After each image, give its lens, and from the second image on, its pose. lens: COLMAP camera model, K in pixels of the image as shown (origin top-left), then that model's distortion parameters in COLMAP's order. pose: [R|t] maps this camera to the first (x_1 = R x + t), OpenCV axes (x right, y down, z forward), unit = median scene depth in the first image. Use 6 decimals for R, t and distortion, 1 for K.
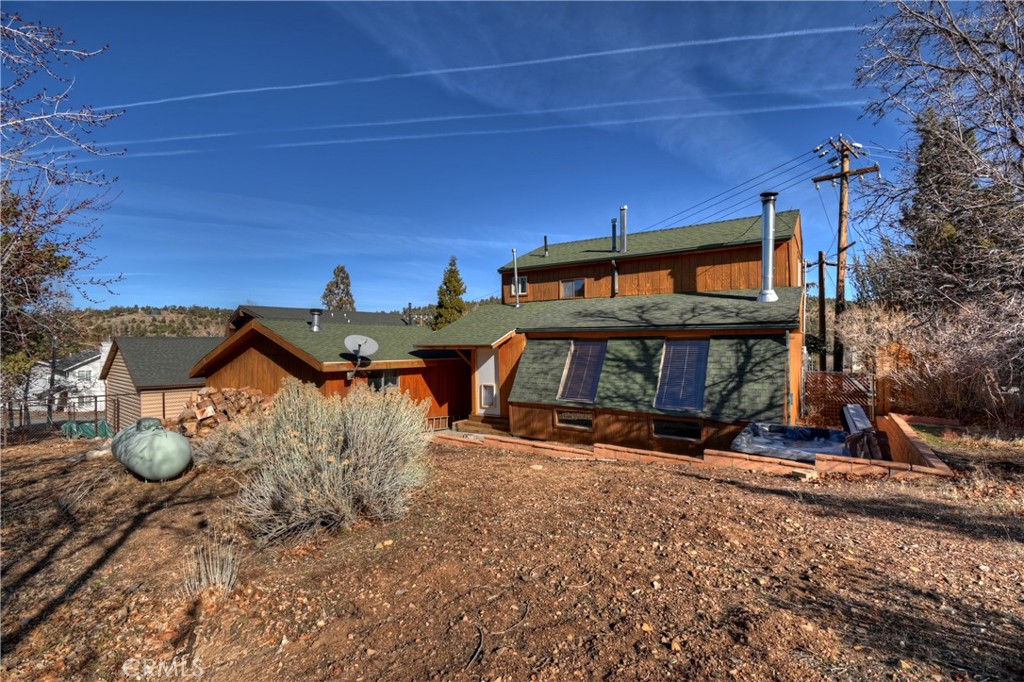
lens RADIAL K [[455.4, 0, 507.6], [0, 455.4, 329.6], [0, 0, 1]] dist [0.002484, -0.000175]
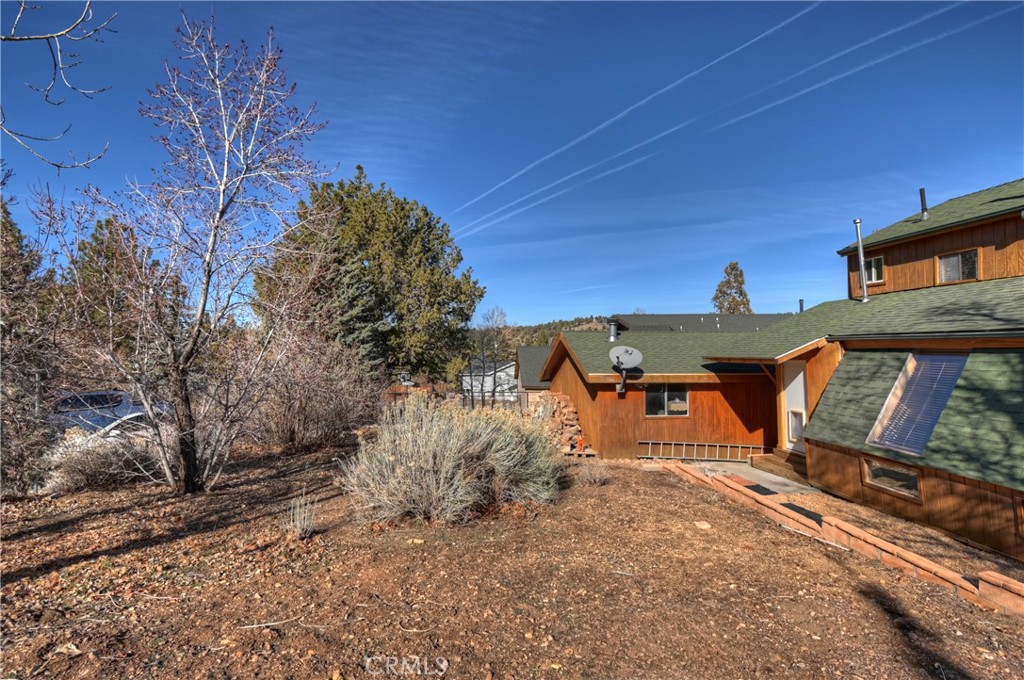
lens RADIAL K [[498.1, 0, 511.3], [0, 498.1, 334.5], [0, 0, 1]] dist [-0.003415, -0.000800]
pose [[0.662838, -0.020528, -0.748481, 0.271545], [0.022539, 0.999718, -0.007459, -0.008714], [0.748424, -0.011926, 0.663114, 0.122345]]
